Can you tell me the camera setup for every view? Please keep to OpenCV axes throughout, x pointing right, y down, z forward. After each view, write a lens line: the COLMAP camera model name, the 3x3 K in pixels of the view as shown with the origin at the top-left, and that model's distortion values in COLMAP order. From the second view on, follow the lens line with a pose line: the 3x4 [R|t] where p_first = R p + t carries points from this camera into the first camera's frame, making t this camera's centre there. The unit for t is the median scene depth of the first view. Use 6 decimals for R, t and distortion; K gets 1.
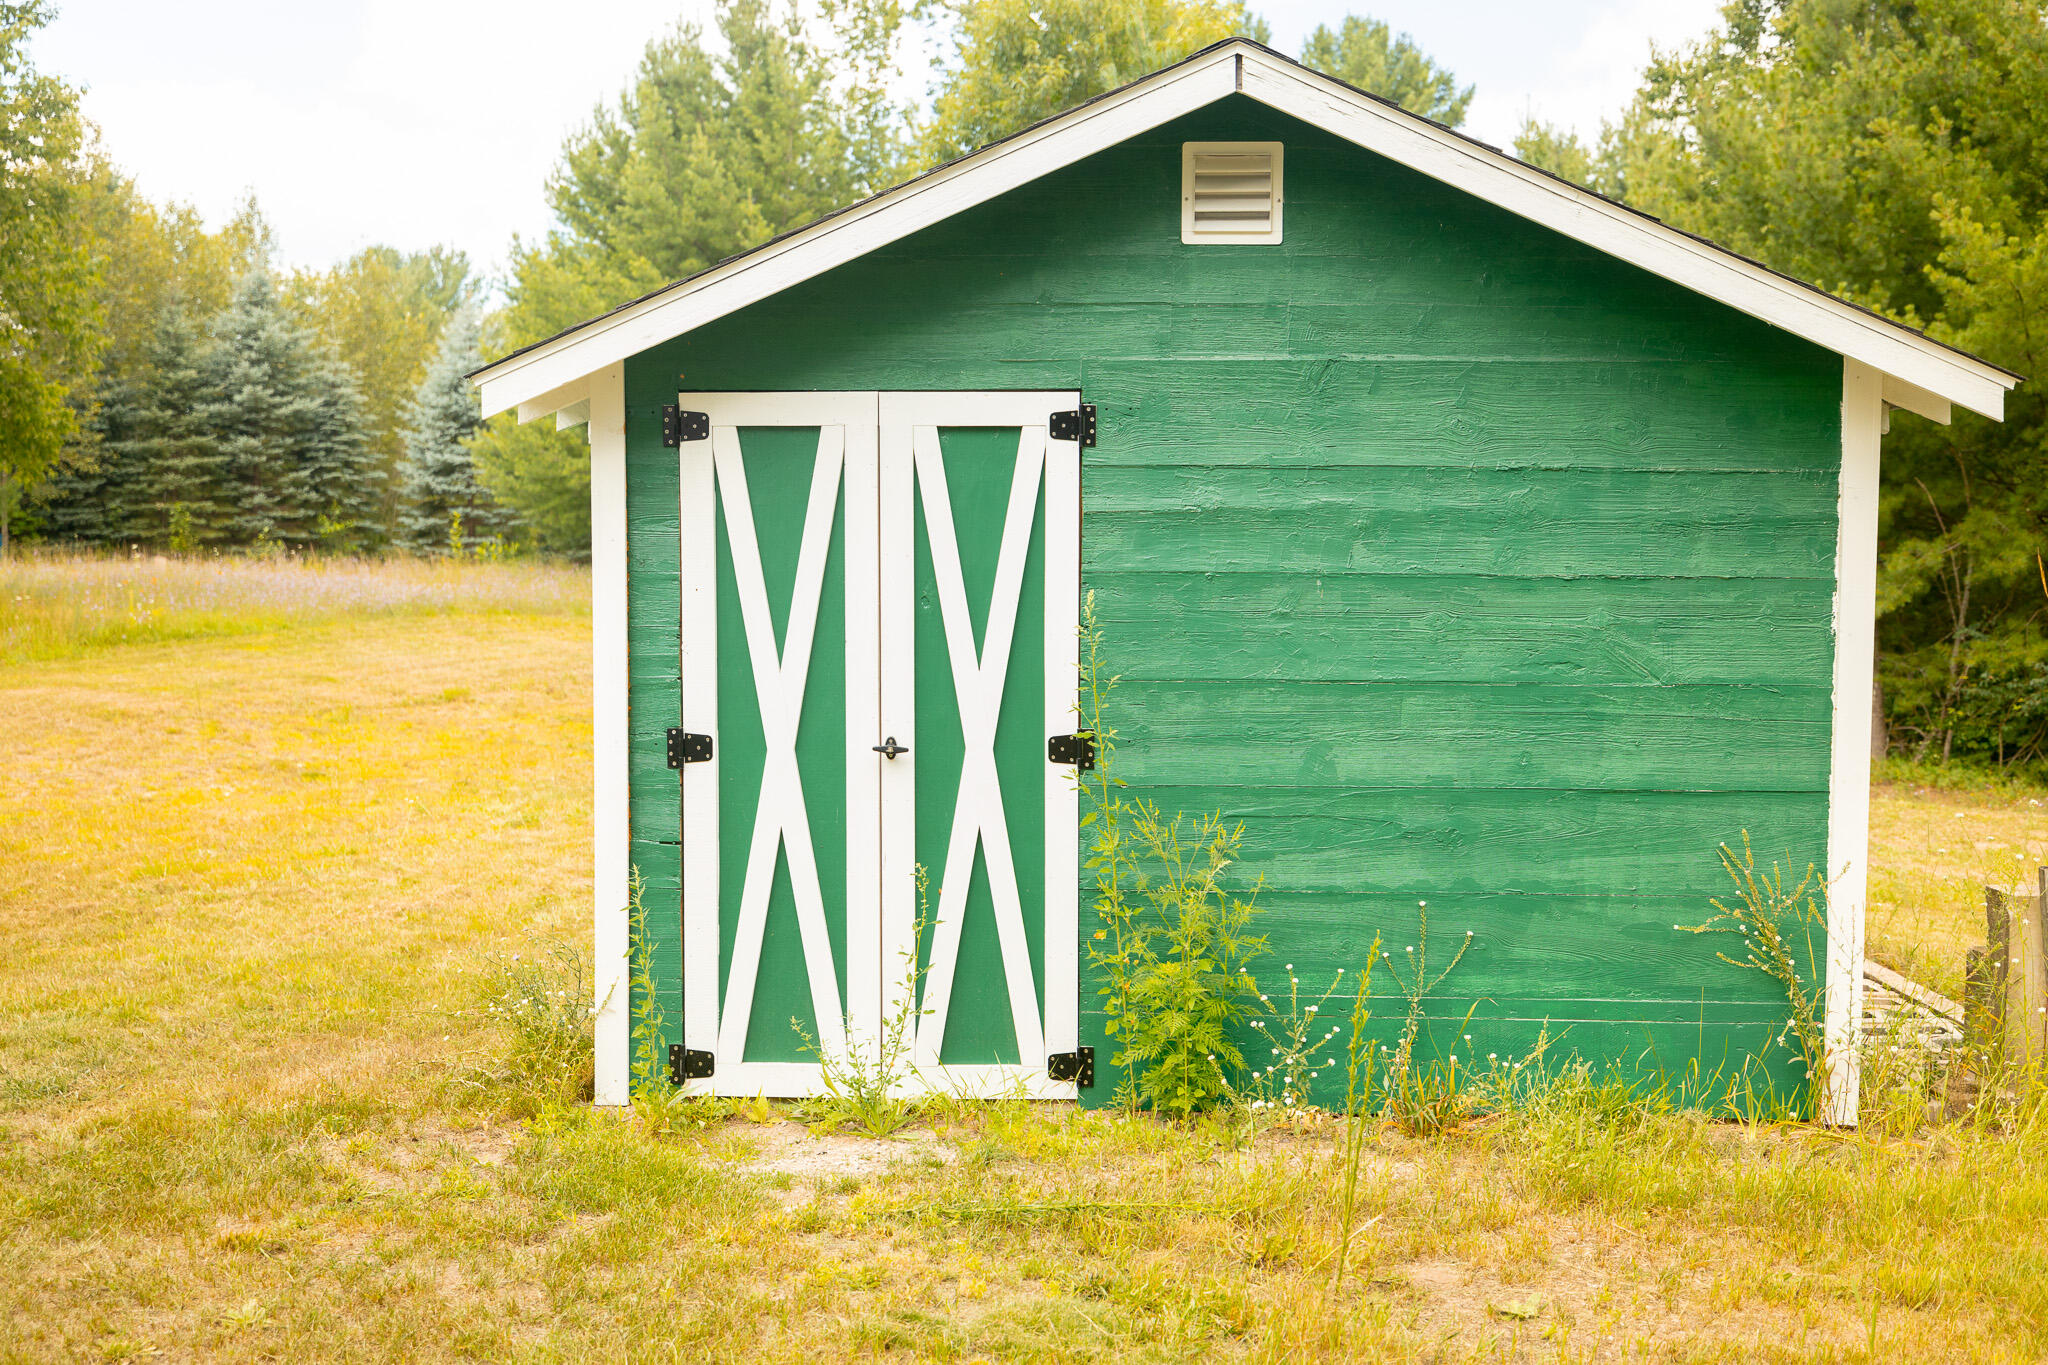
lens RADIAL K [[2048.6, 0, 1026.0], [0, 2048.6, 683.6], [0, 0, 1]] dist [0.028926, 0.000000]
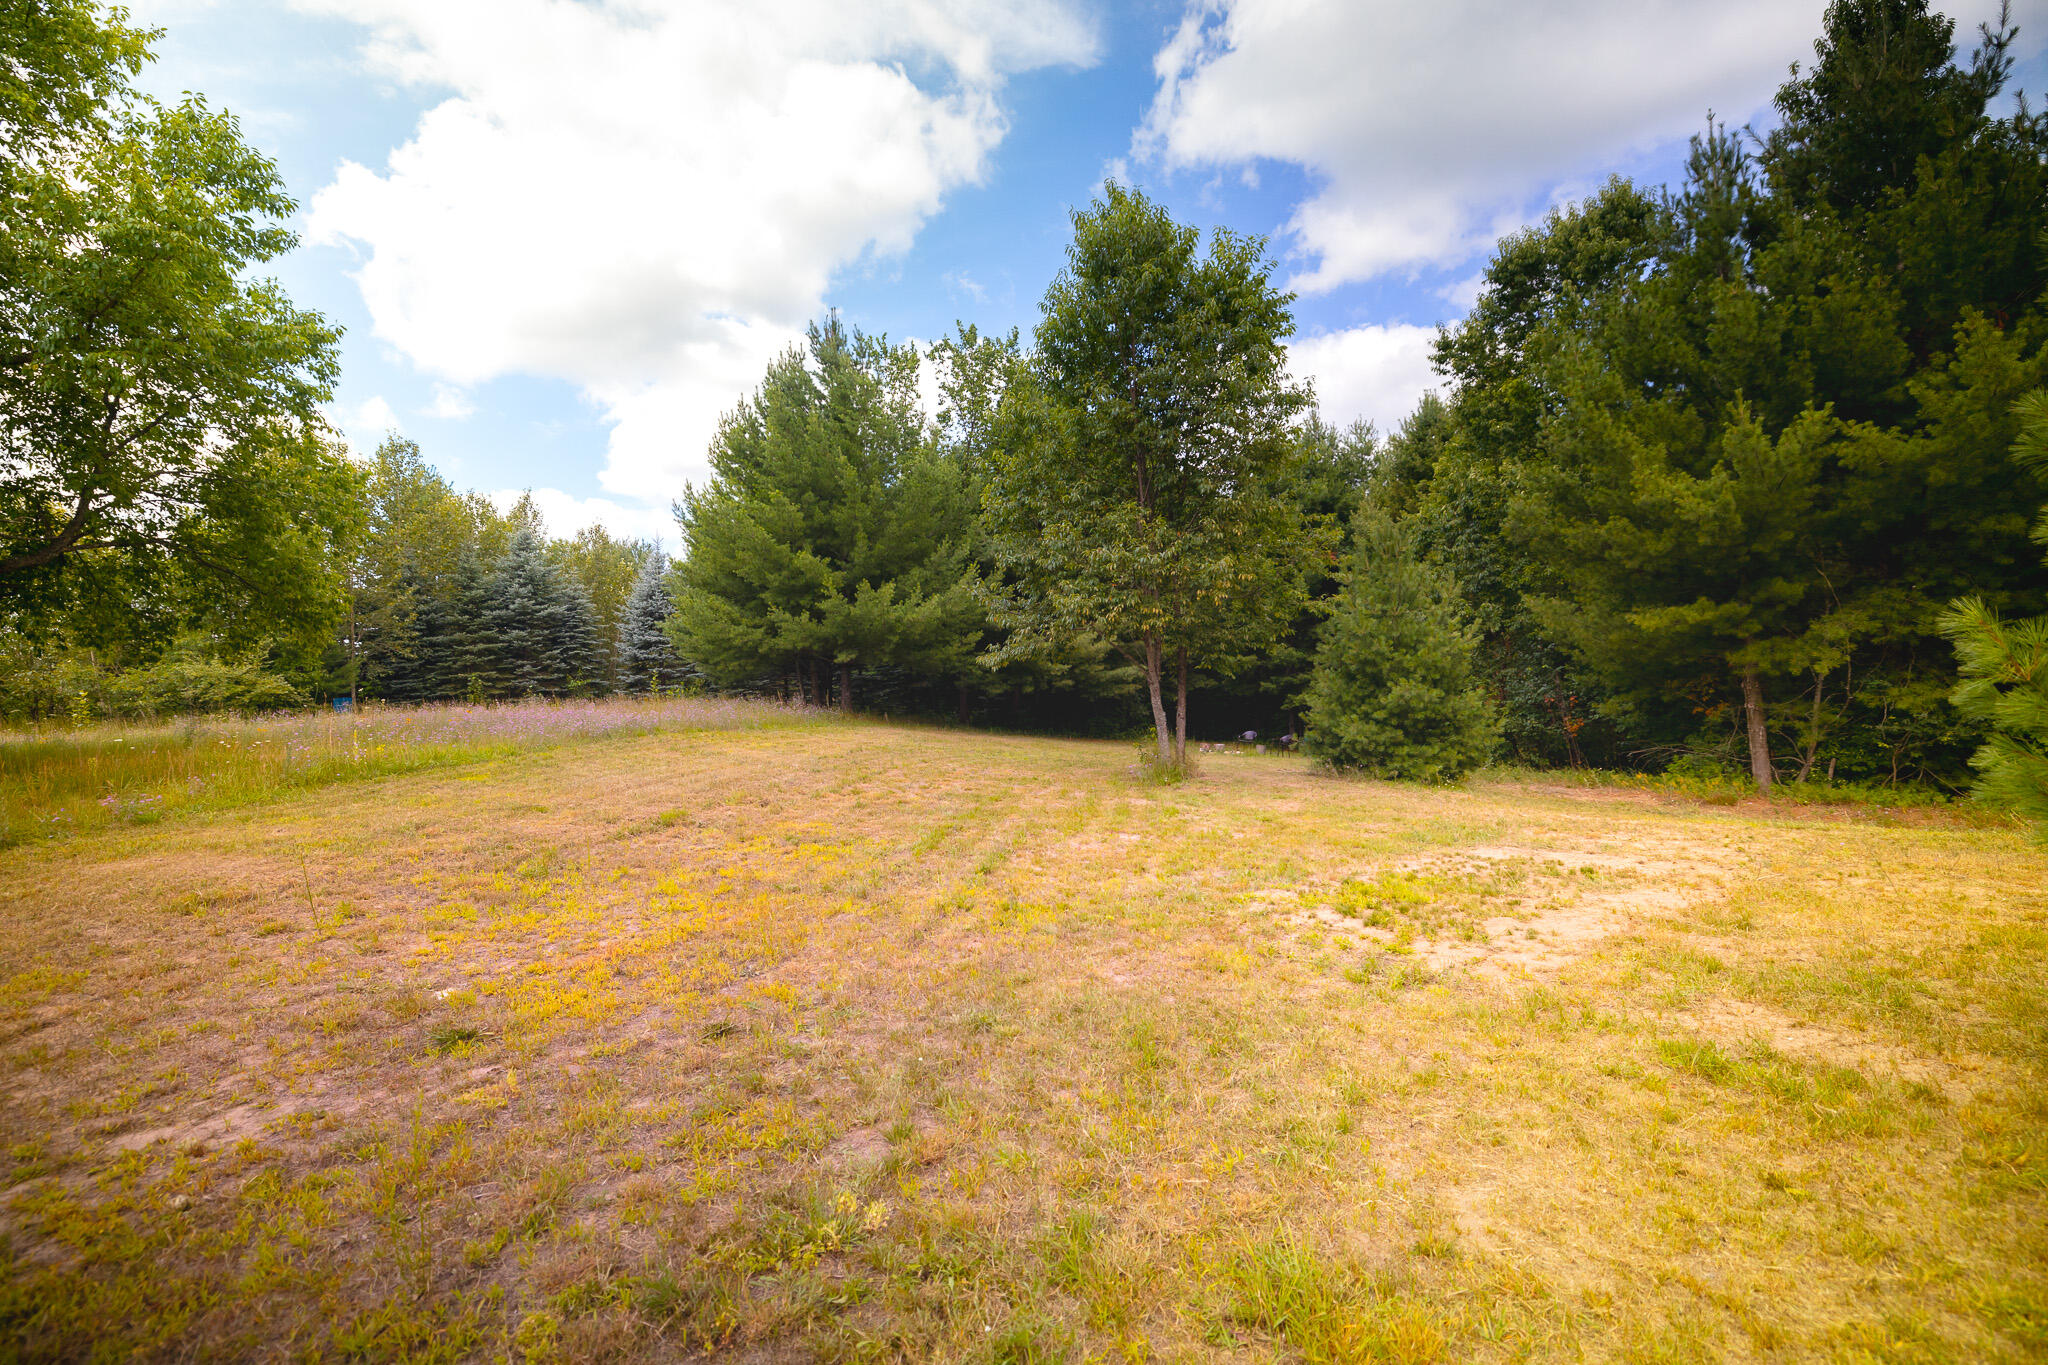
lens RADIAL K [[968.2, 0, 1018.1], [0, 968.2, 683.0], [0, 0, 1]] dist [0.013793, 0.000044]
pose [[0.994286, -0.052198, 0.093119, -0.063847], [0.058233, 0.996293, -0.063318, -0.008065], [-0.089469, 0.068378, 0.993640, 0.215968]]
